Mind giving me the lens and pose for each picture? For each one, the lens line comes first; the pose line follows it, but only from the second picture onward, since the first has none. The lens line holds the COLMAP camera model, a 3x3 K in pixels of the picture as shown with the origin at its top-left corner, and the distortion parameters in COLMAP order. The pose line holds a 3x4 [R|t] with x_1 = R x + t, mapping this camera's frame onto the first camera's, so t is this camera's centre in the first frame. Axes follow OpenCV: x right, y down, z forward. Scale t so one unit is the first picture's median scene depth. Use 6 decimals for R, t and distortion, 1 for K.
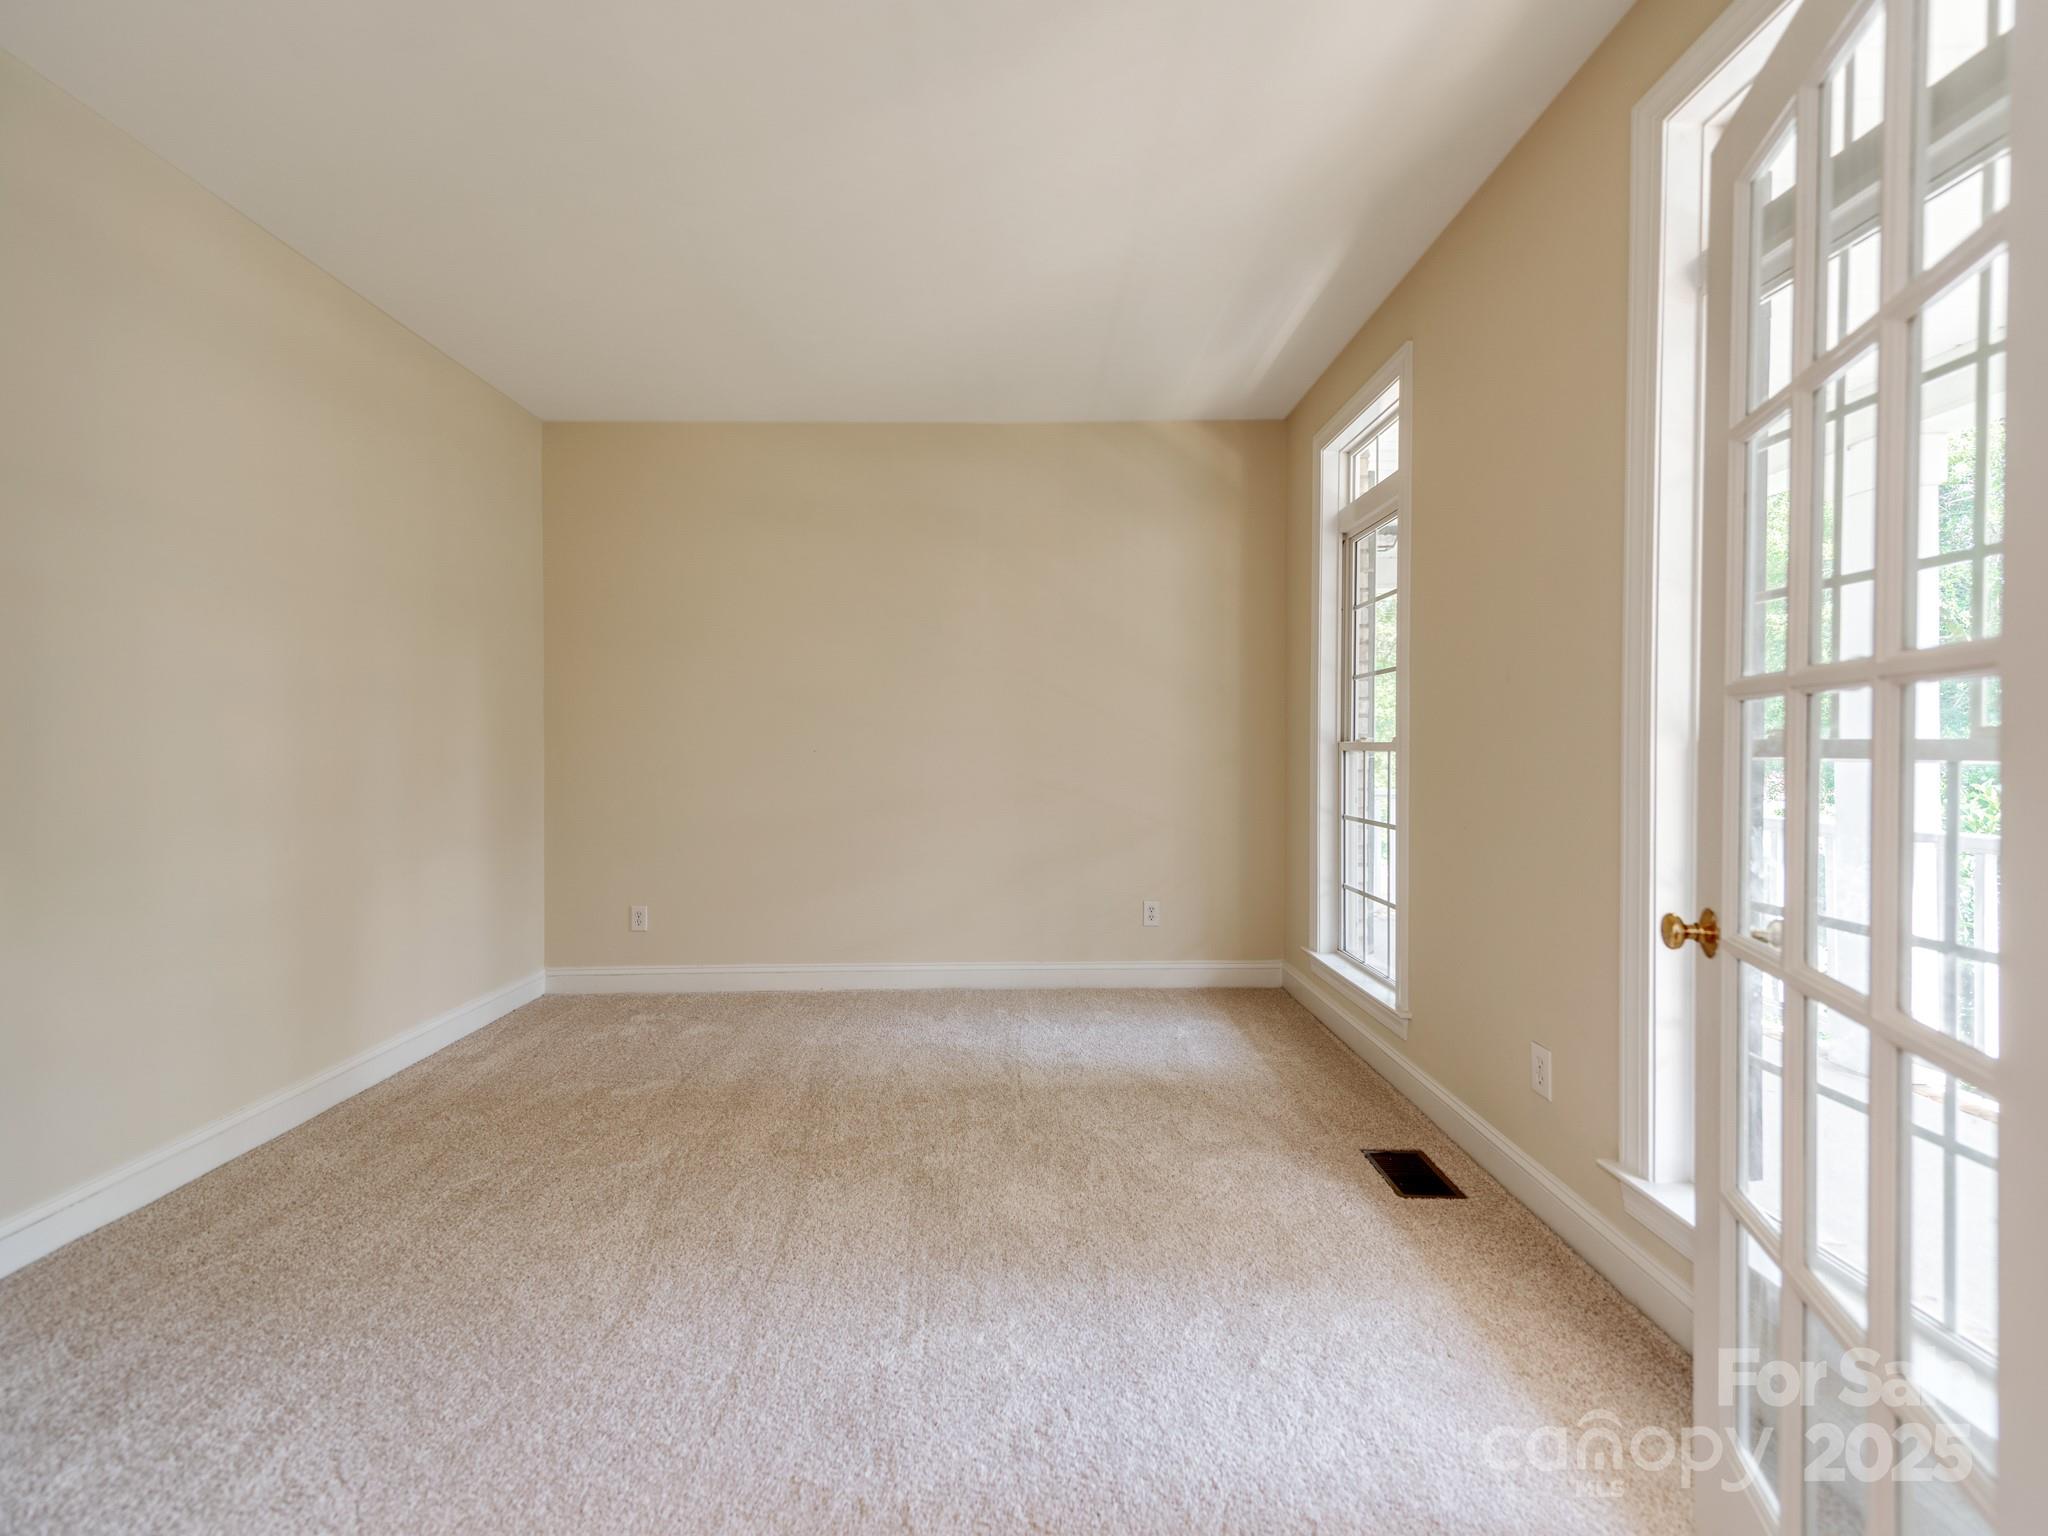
lens RADIAL K [[832.3, 0, 1019.3], [0, 832.3, 750.8], [0, 0, 1]] dist [0.010287, -0.000162]
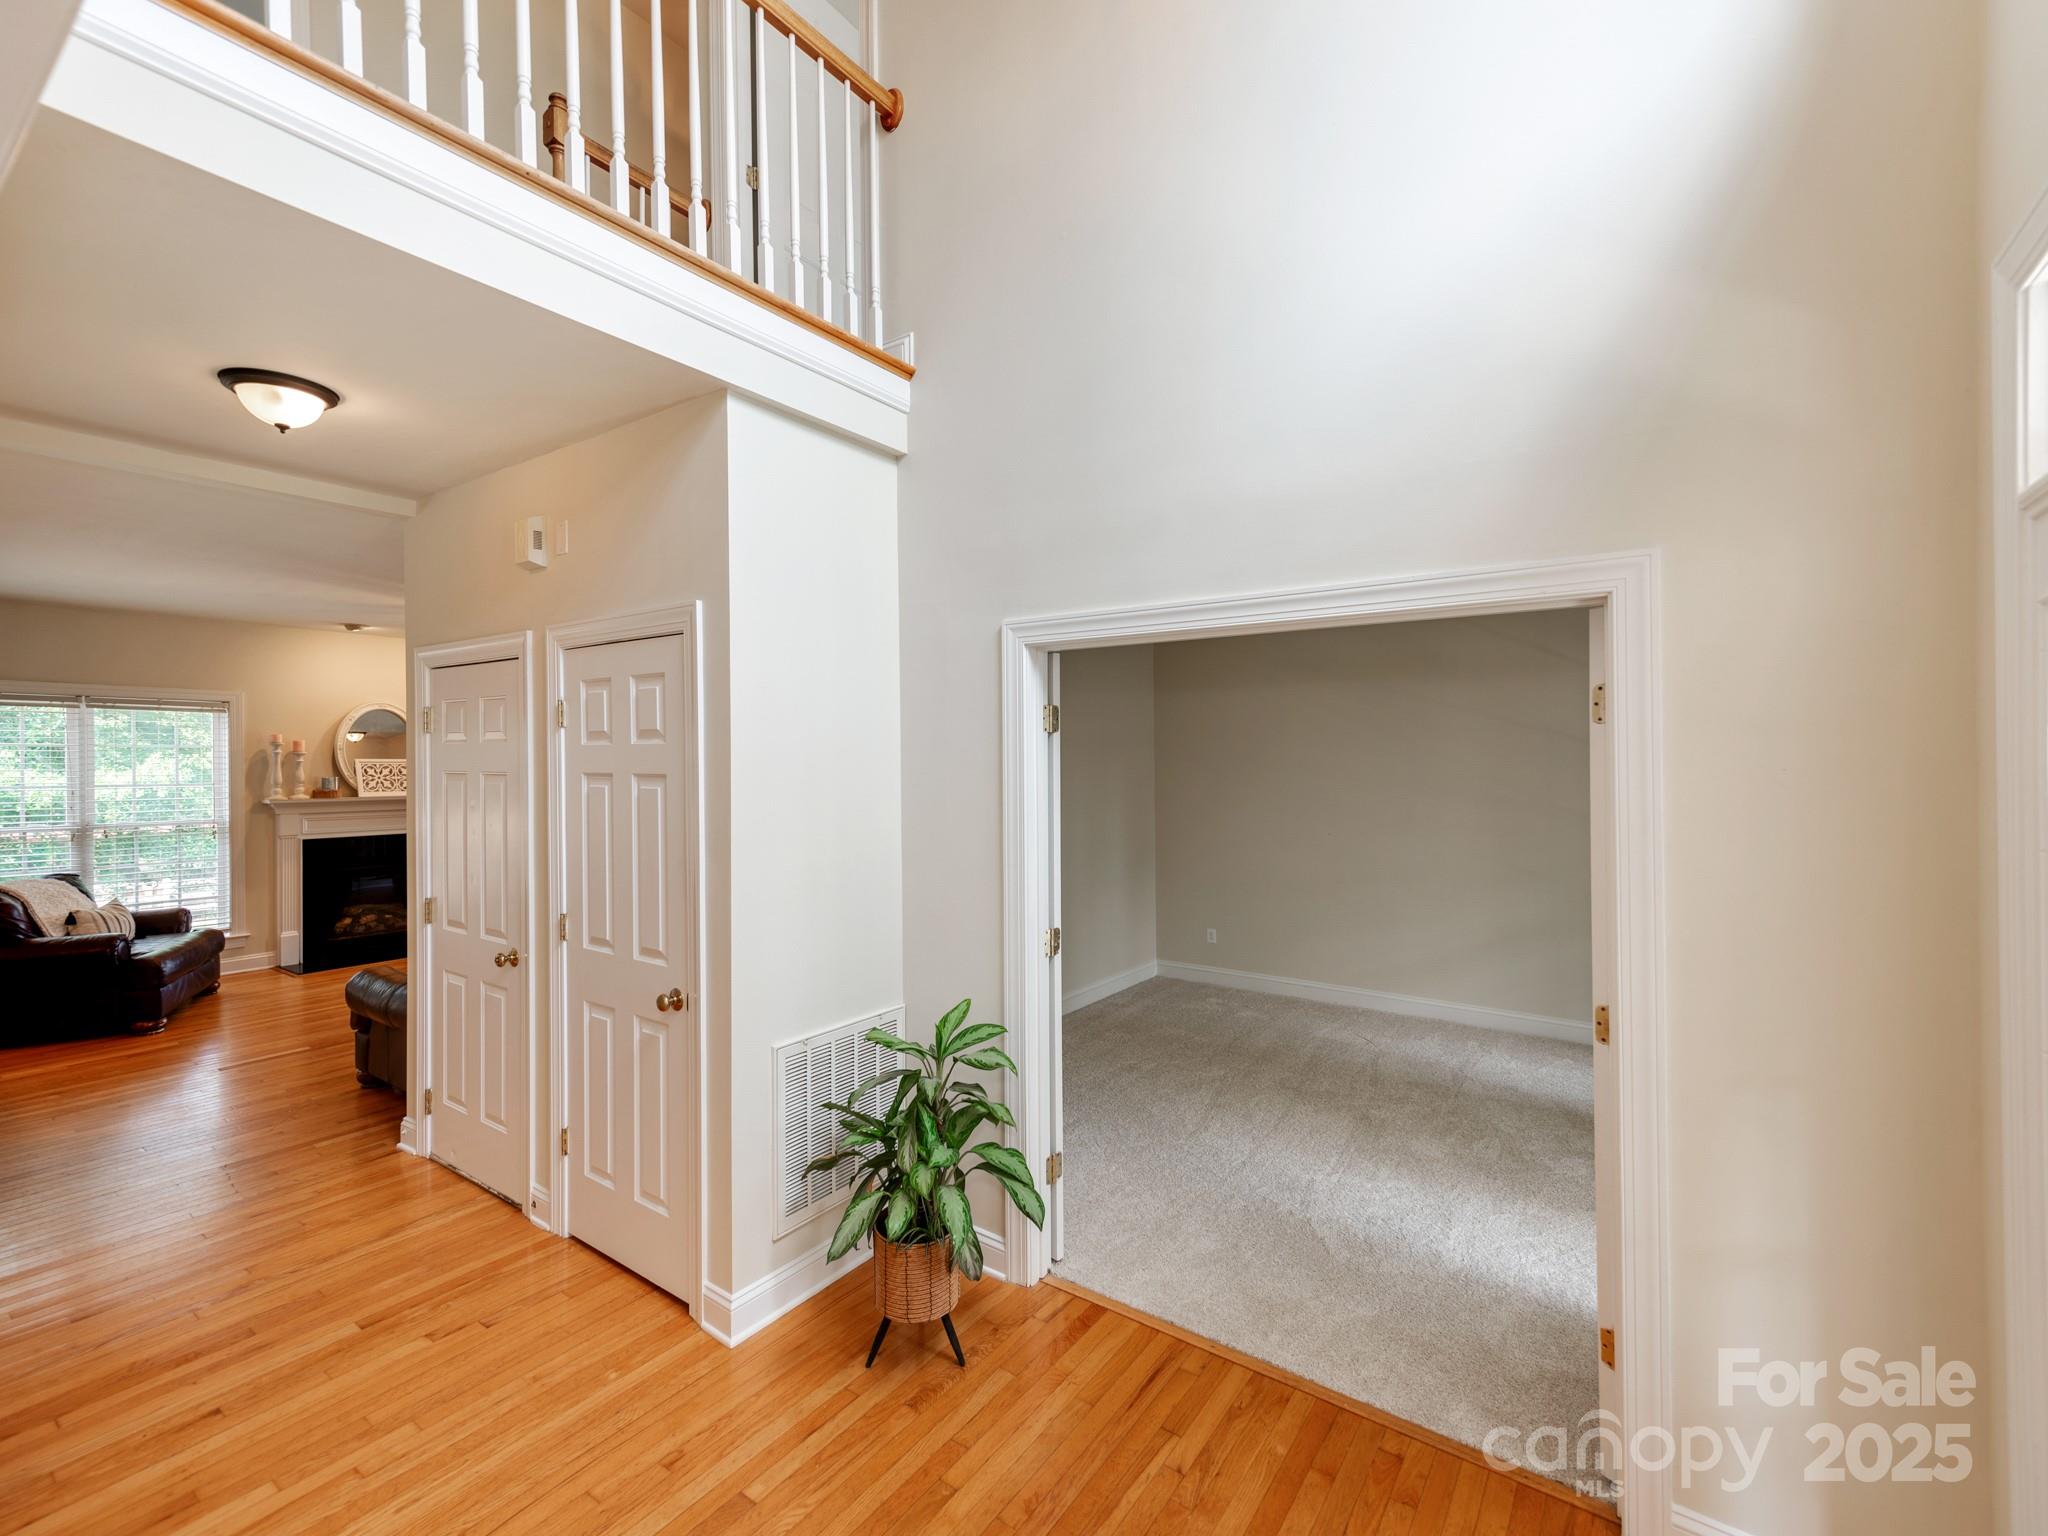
lens RADIAL K [[832.3, 0, 1043.1], [0, 832.3, 774.8], [0, 0, 1]] dist [0.010287, -0.000162]
pose [[0.801172, 0.005073, -0.598412, 0.288022], [-0.001974, 0.999981, 0.005834, -0.139729], [0.598431, -0.003492, 0.801167, -0.562414]]
